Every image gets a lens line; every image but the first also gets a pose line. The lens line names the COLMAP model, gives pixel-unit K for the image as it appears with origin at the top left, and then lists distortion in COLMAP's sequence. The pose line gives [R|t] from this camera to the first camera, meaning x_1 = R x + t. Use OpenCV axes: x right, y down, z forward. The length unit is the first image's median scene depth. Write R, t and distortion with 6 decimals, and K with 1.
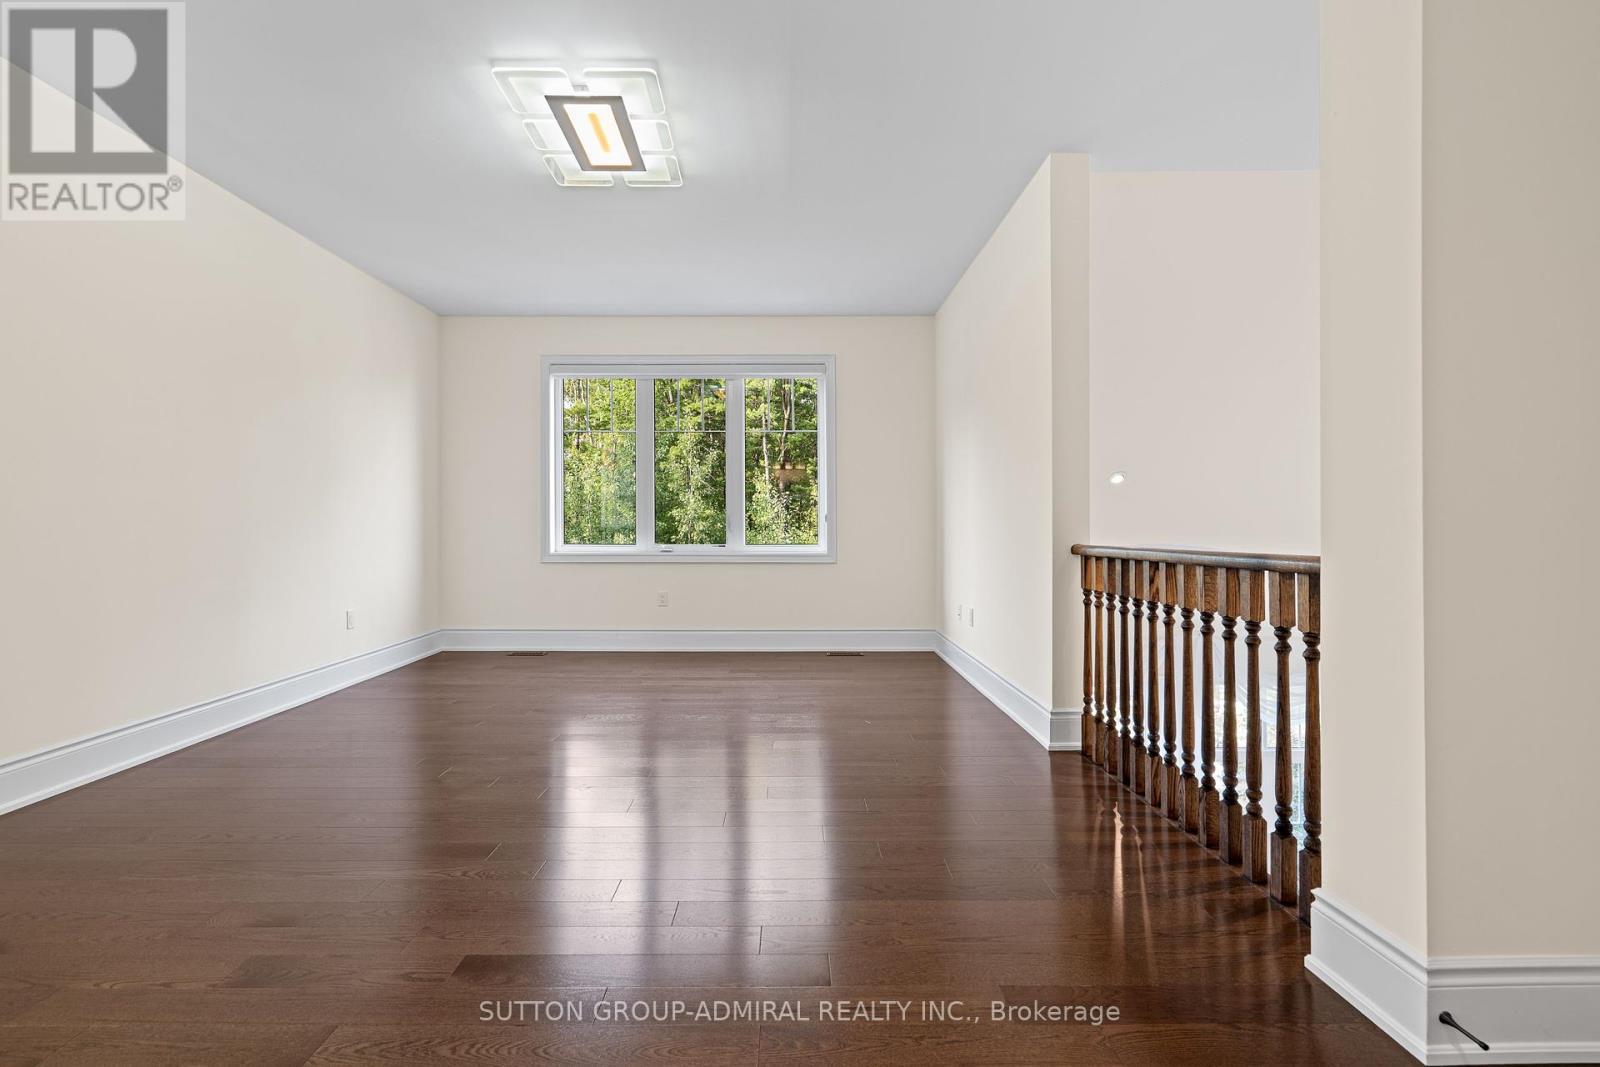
lens RADIAL K [[734.3, 0, 790.8], [0, 734.3, 524.4], [0, 0, 1]] dist [-0.005087, -0.000612]
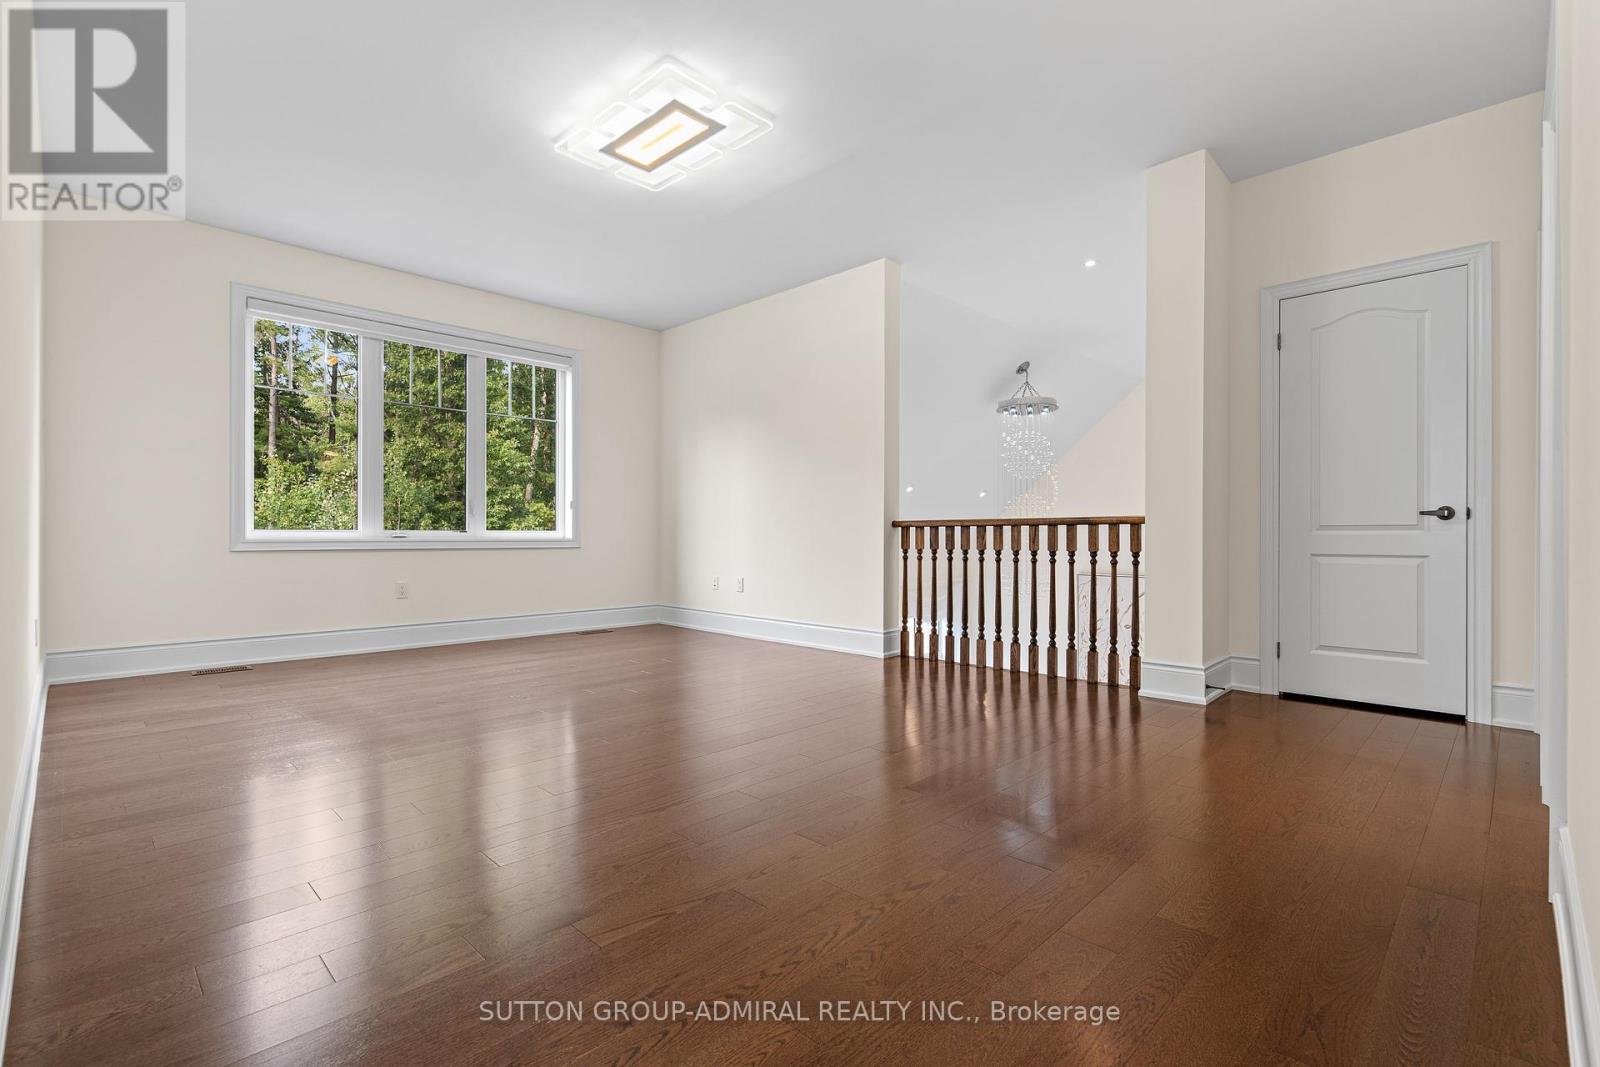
lens RADIAL K [[734.3, 0, 774.8], [0, 734.3, 536.5], [0, 0, 1]] dist [-0.005087, -0.000612]
pose [[0.710701, 0.001278, 0.703493, -0.502063], [-0.004782, 0.999984, 0.003015, 0.033279], [-0.703478, -0.005507, 0.710696, 0.054486]]
